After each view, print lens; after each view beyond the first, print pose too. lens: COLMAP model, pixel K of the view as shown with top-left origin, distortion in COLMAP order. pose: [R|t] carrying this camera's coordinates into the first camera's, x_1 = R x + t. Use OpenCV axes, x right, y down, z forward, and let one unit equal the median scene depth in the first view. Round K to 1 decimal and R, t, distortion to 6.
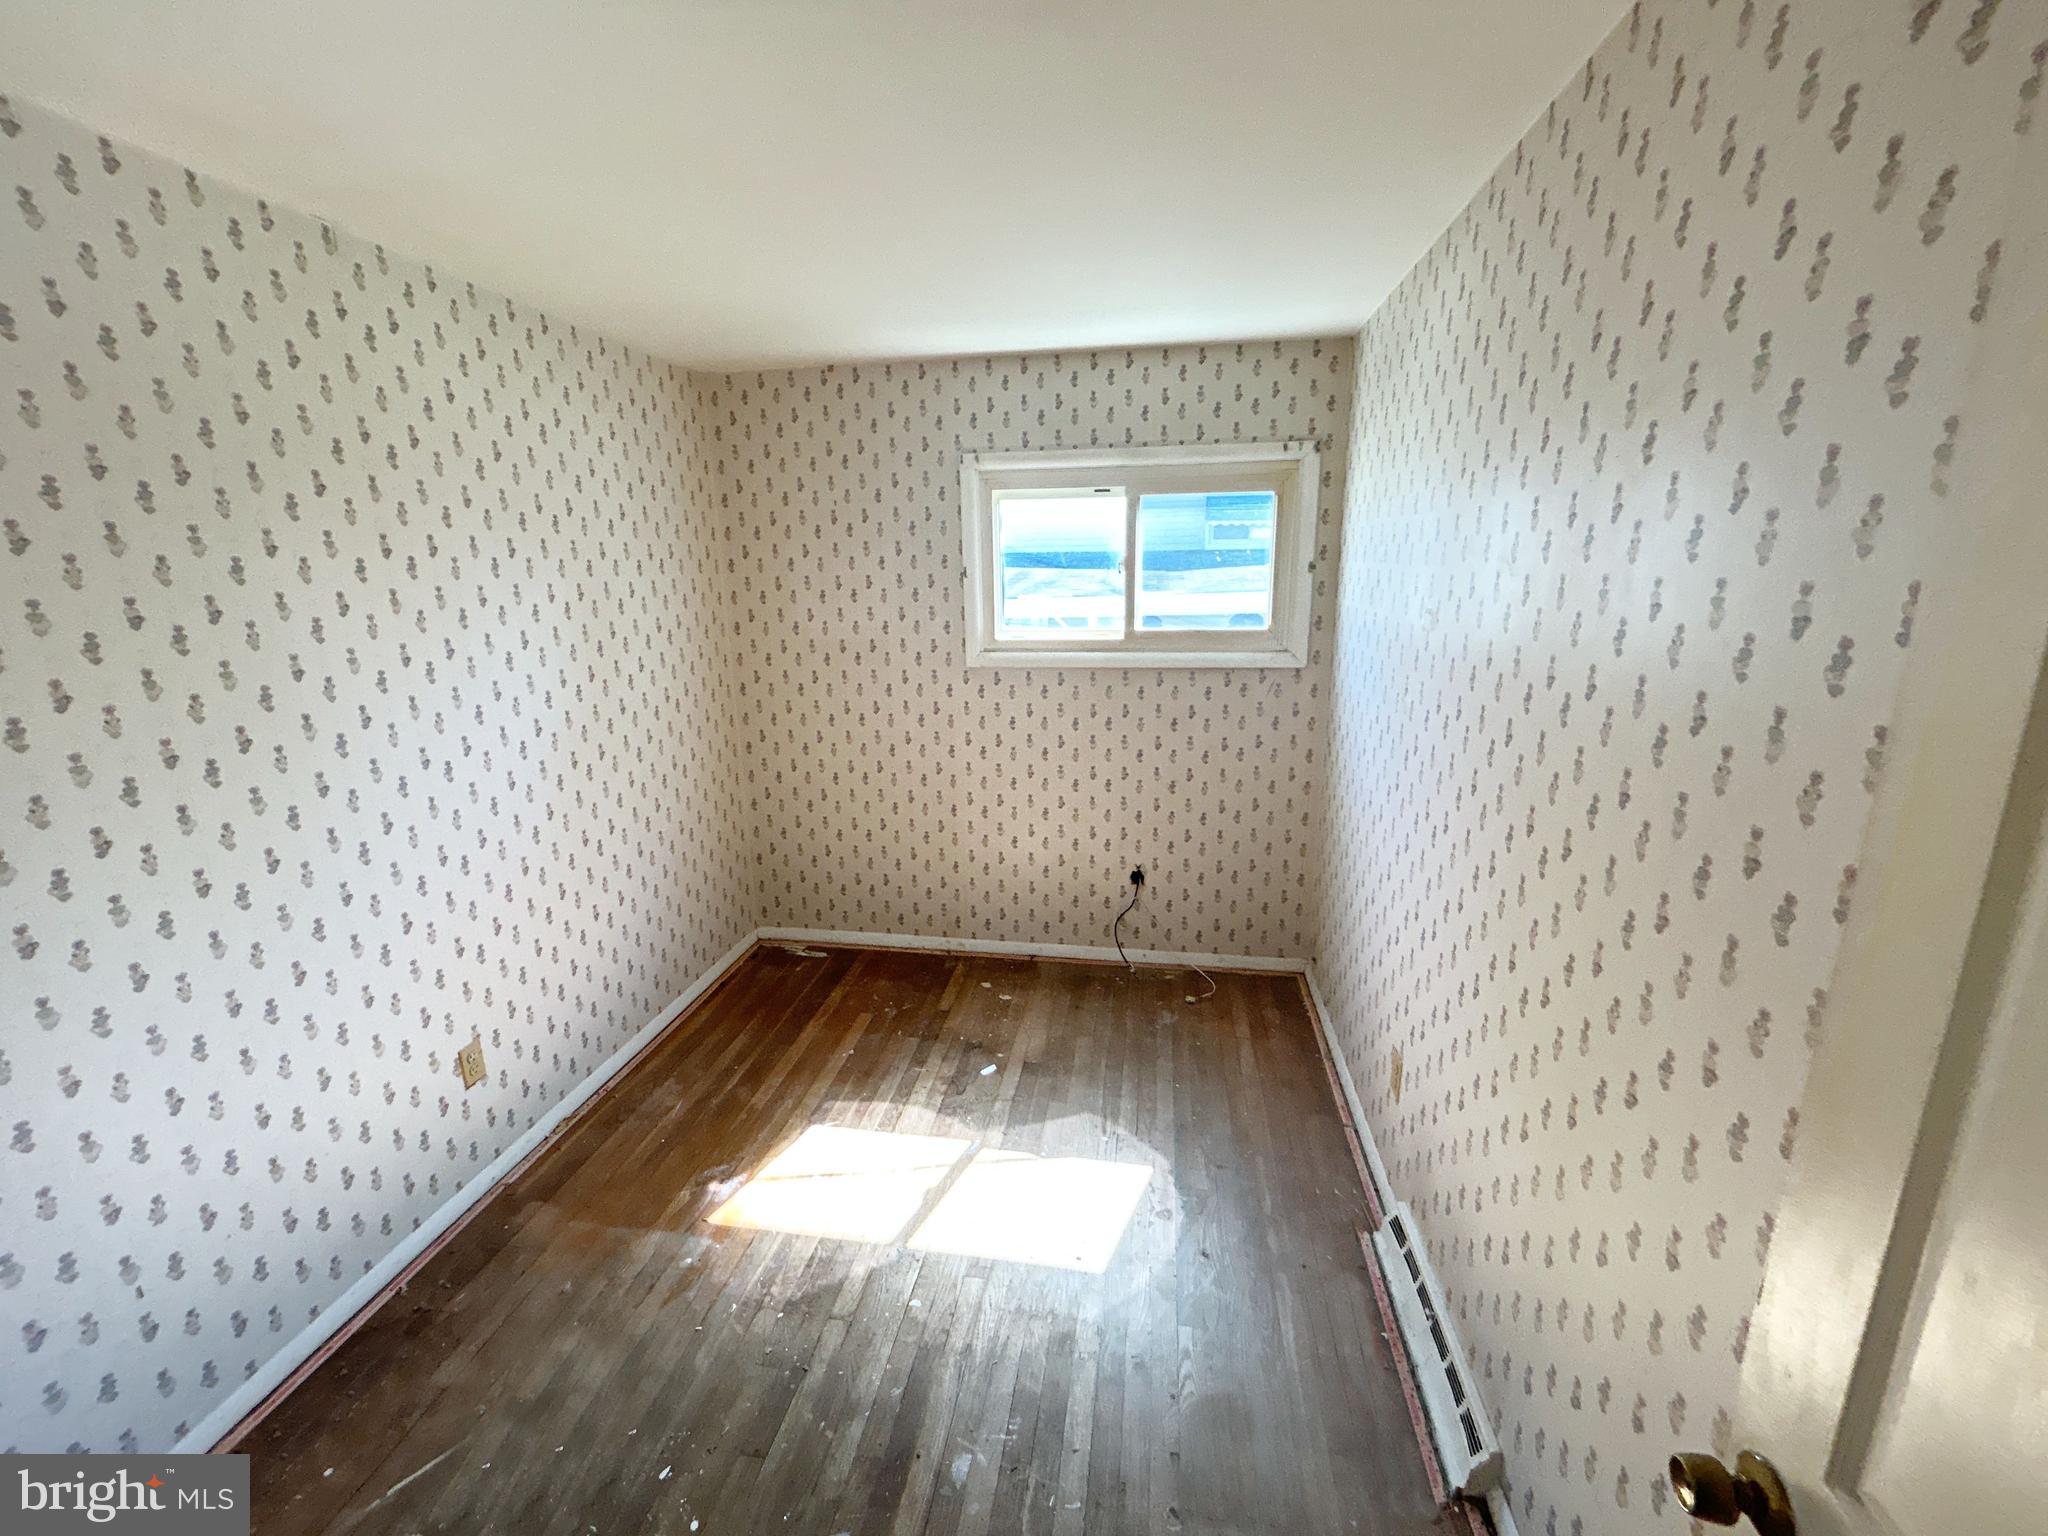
lens RADIAL K [[821.6, 0, 1023.9], [0, 821.6, 760.1], [0, 0, 1]] dist [-0.001033, -0.000090]
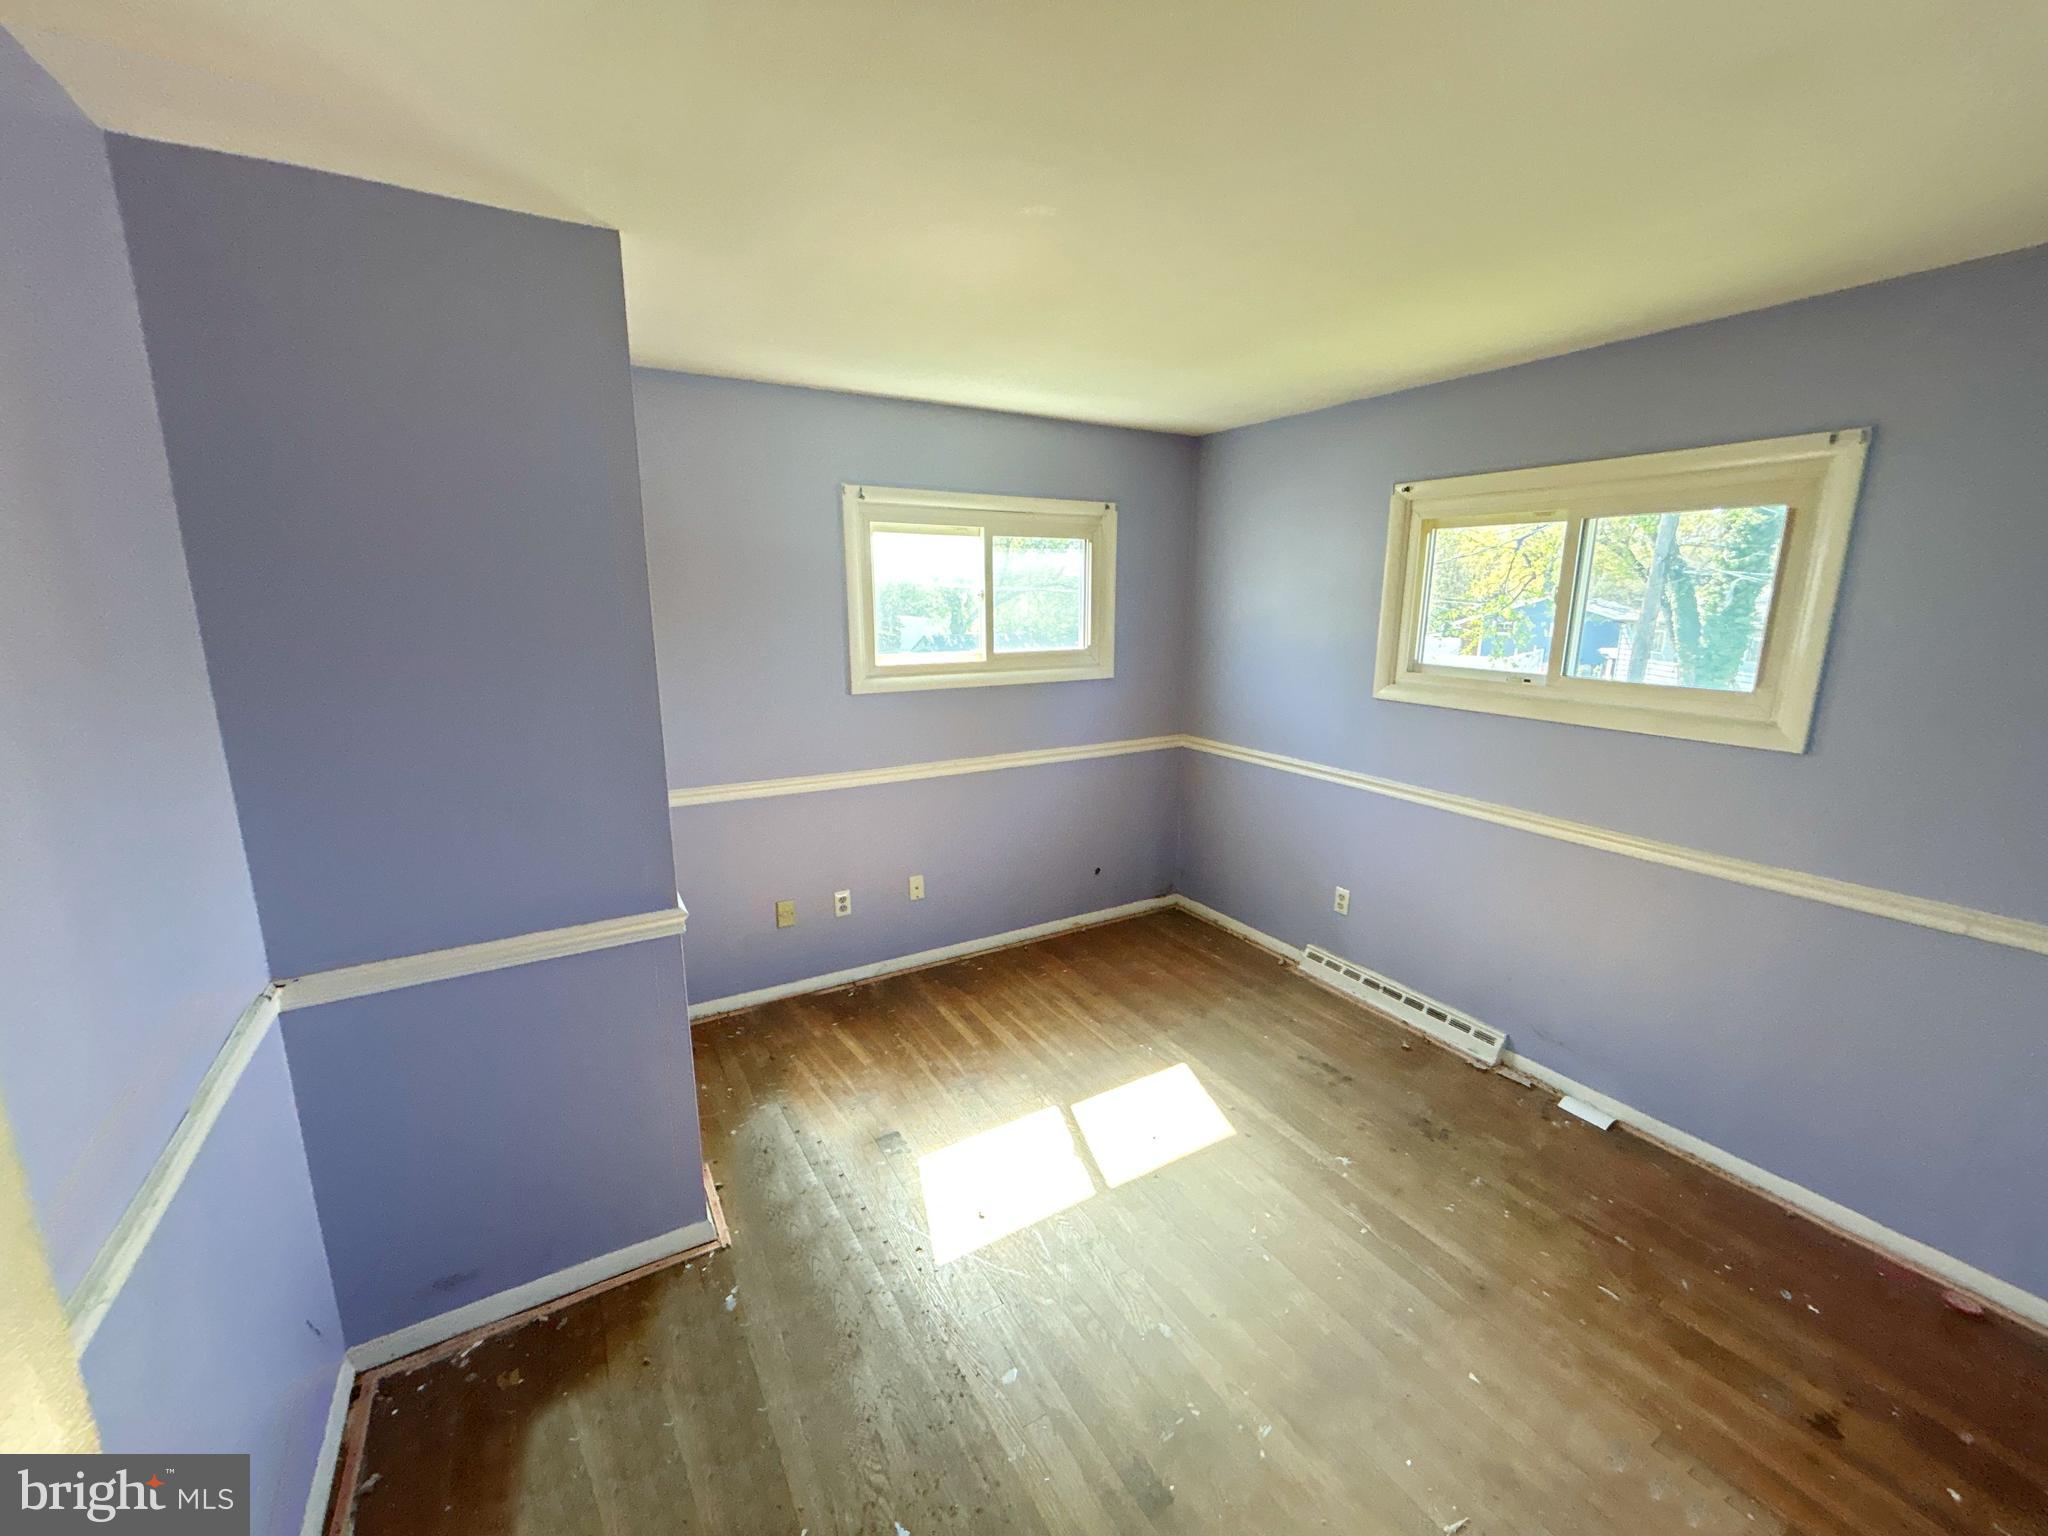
lens RADIAL K [[821.6, 0, 1027.4], [0, 821.6, 774.8], [0, 0, 1]] dist [-0.001033, -0.000090]
pose [[0.761003, -0.122457, 0.637086, -0.582669], [0.133037, 0.990610, 0.031495, -0.019360], [-0.634961, 0.060788, 0.770149, 0.099586]]
